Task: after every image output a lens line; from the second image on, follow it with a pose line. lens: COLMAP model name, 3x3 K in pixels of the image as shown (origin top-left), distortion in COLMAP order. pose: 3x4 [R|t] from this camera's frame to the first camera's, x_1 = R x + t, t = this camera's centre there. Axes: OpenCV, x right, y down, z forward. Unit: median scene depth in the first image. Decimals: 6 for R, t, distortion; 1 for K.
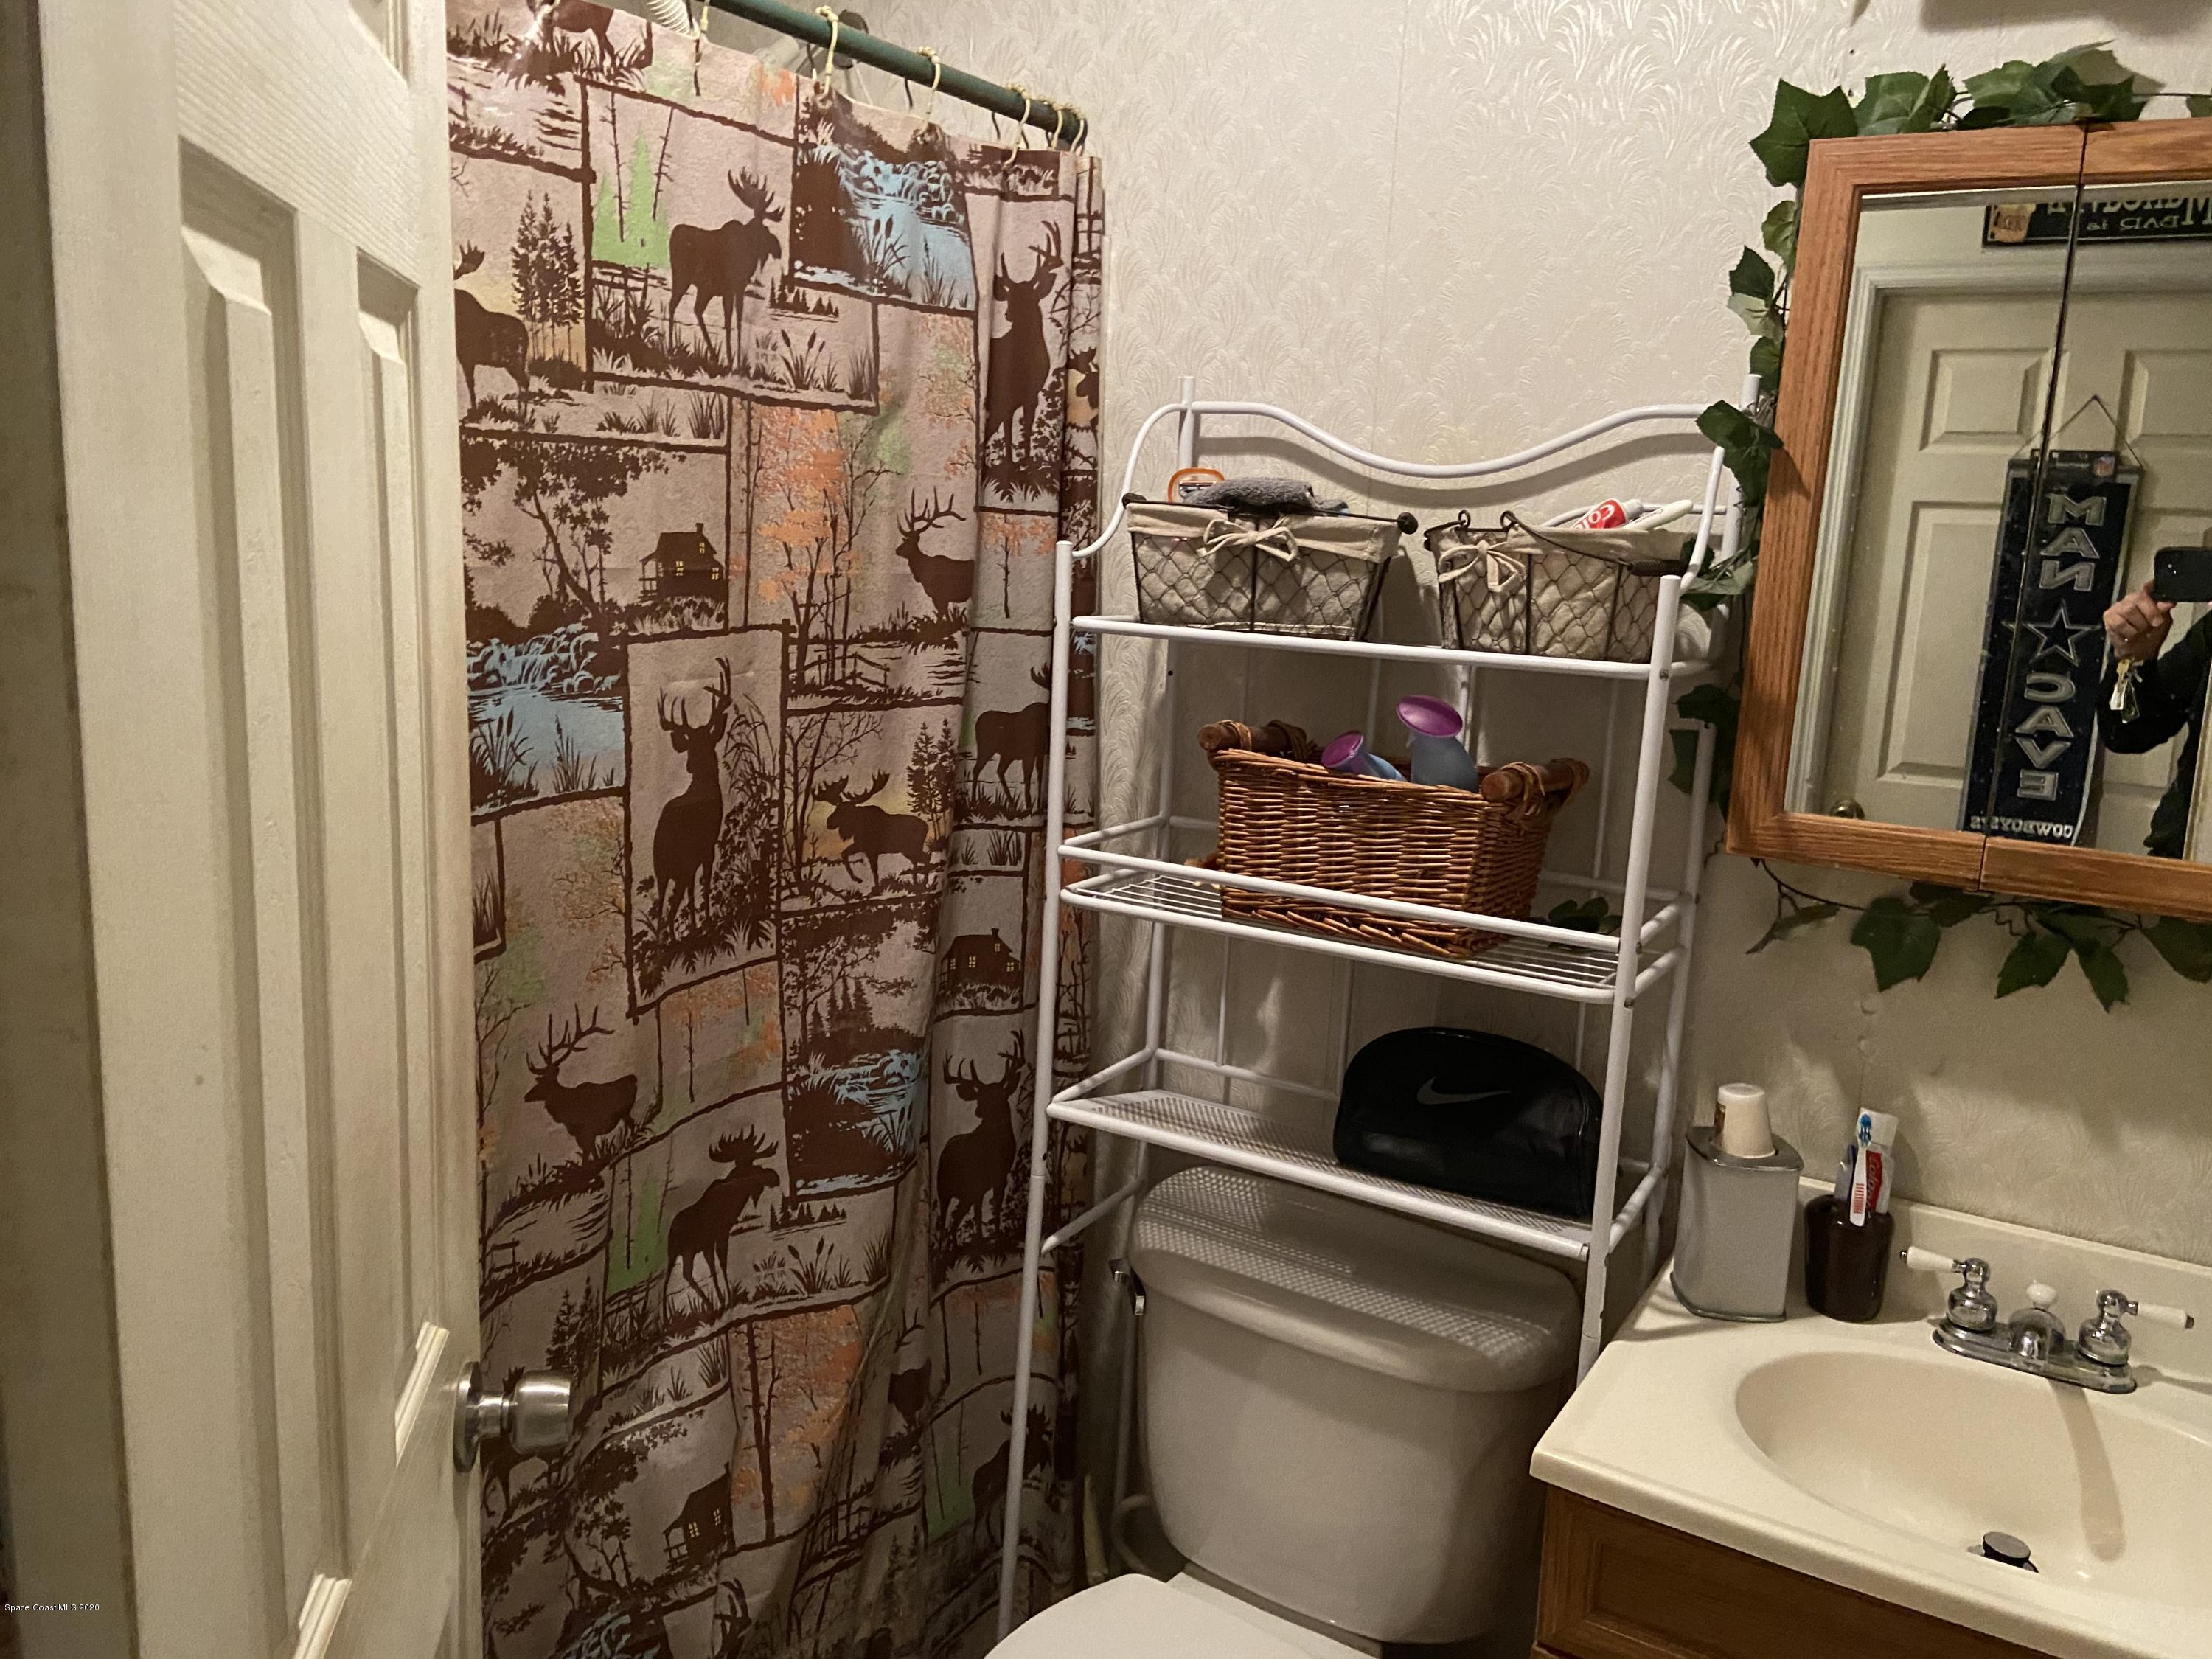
lens RADIAL K [[1672.5, 0, 1111.6], [0, 1672.5, 813.0], [0, 0, 1]] dist [0.129742, -0.162253]
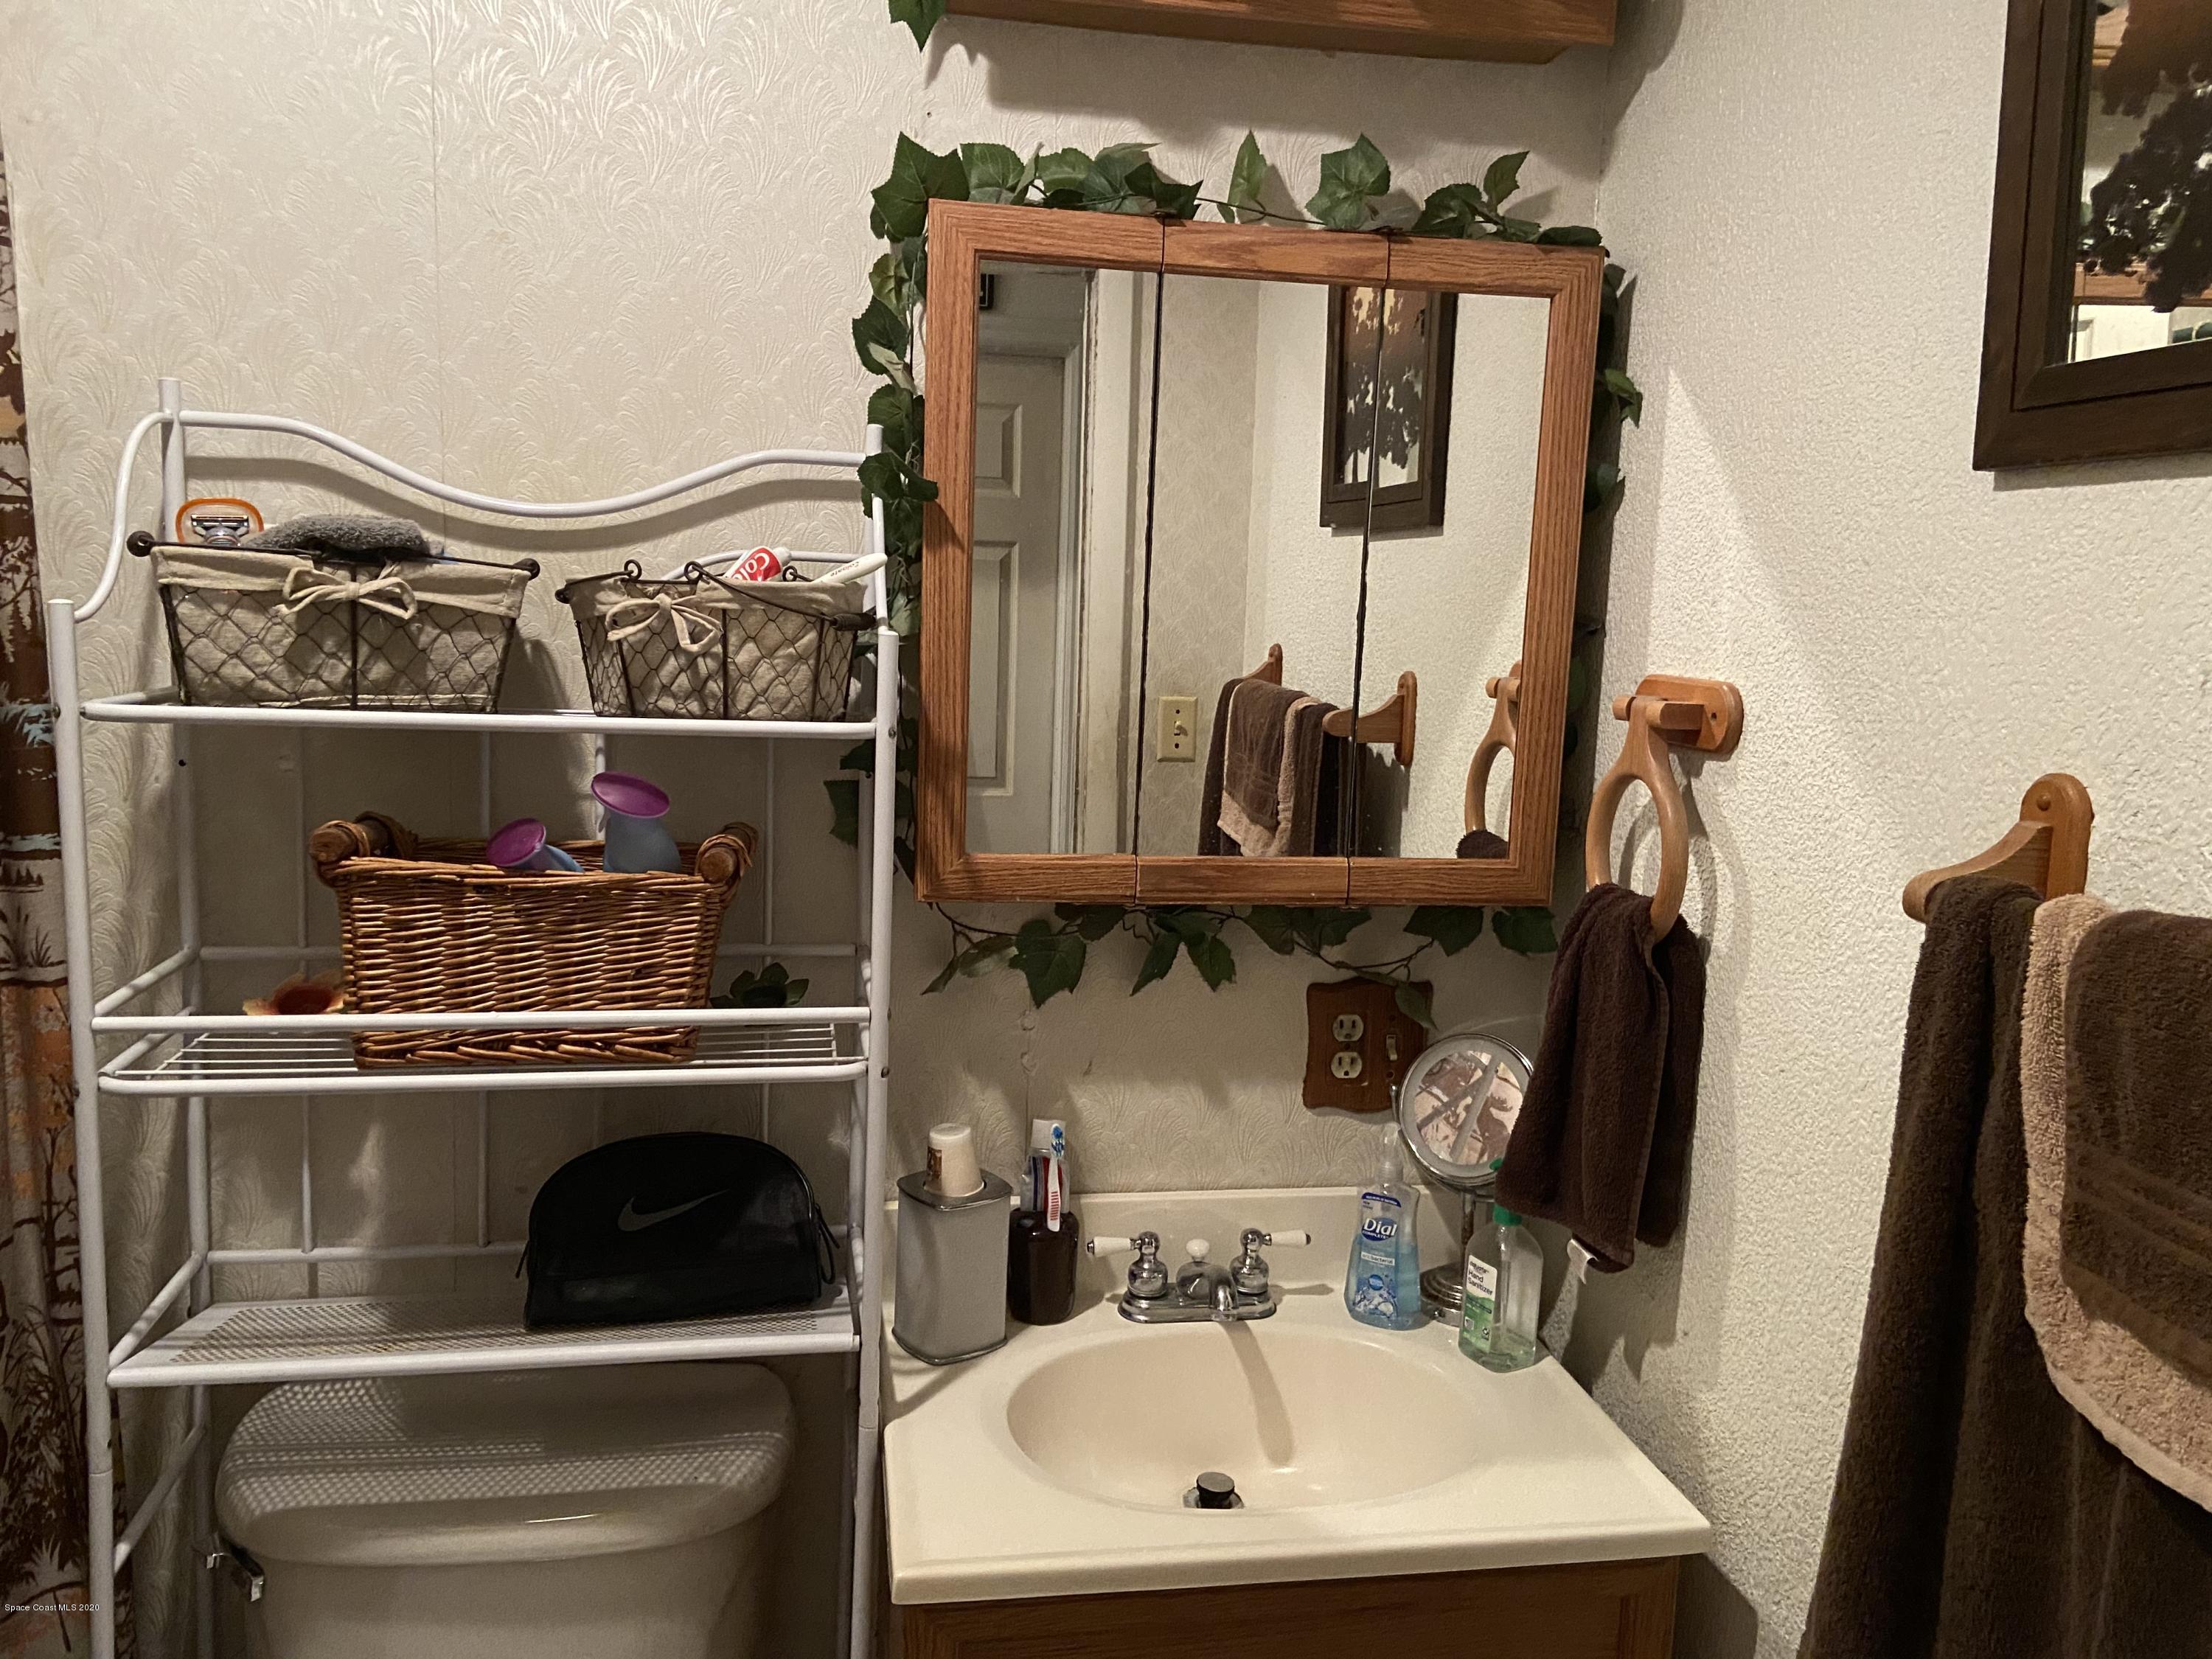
lens RADIAL K [[1672.5, 0, 1111.6], [0, 1672.5, 813.0], [0, 0, 1]] dist [0.129742, -0.162253]
pose [[0.754453, -0.108236, 0.647368, -0.182557], [0.112834, 0.993014, 0.034528, -0.048071], [-0.646582, 0.046995, 0.761395, 0.163190]]
